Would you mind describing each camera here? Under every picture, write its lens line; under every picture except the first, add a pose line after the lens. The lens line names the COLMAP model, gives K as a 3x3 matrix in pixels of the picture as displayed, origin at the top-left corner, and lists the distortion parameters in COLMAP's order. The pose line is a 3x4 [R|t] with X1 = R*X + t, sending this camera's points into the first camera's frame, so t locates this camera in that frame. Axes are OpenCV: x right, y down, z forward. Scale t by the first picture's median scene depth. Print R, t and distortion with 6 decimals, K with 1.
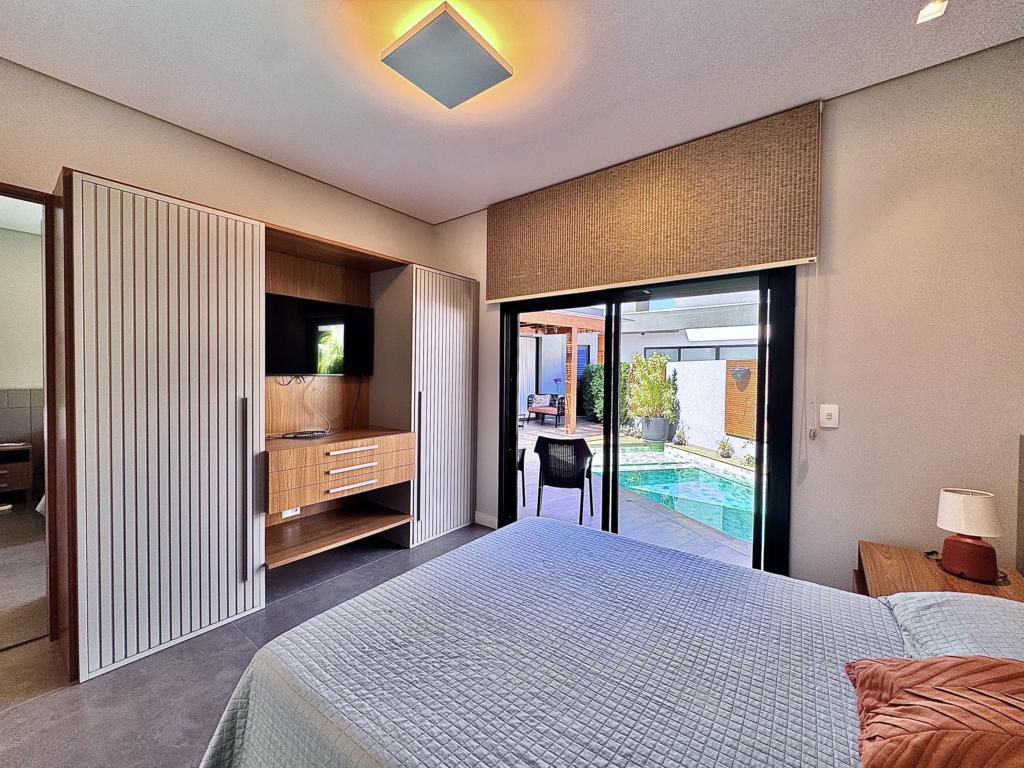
lens RADIAL K [[410.0, 0, 511.4], [0, 410.0, 381.4], [0, 0, 1]] dist [-0.001301, -0.000221]
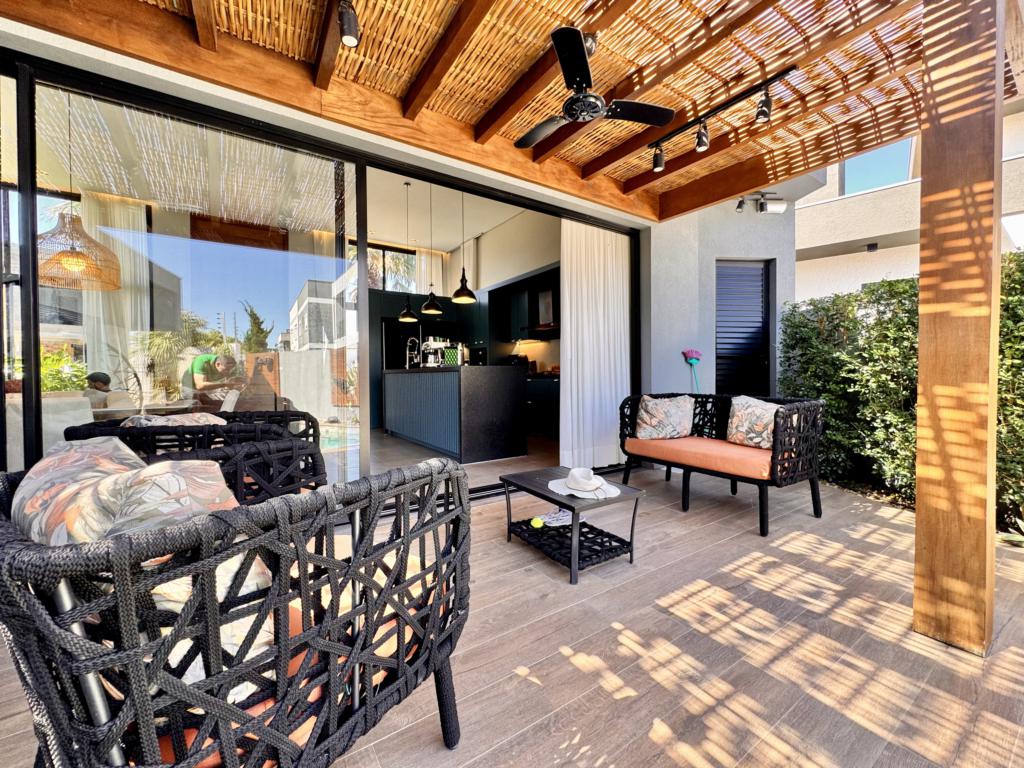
lens RADIAL K [[410.0, 0, 511.4], [0, 410.0, 381.4], [0, 0, 1]] dist [-0.001301, -0.000221]
pose [[0.995408, -0.018684, -0.093887, -0.014901], [0.018266, 0.999819, -0.005314, 0.027933], [0.093969, 0.003575, 0.995569, 0.939130]]
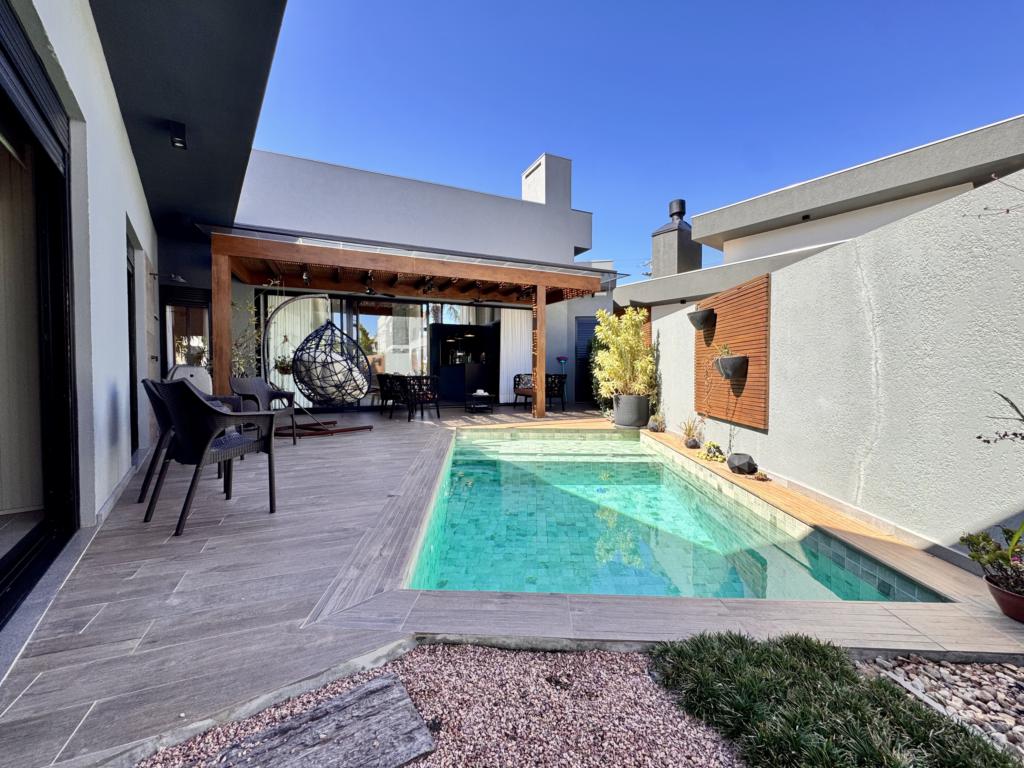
lens RADIAL K [[410.0, 0, 511.4], [0, 410.0, 381.4], [0, 0, 1]] dist [-0.001301, -0.000221]
pose [[0.968239, -0.010517, -0.249807, 0.333941], [0.011838, 0.999923, 0.003784, 0.058653], [0.249748, -0.006621, 0.968288, 0.227836]]
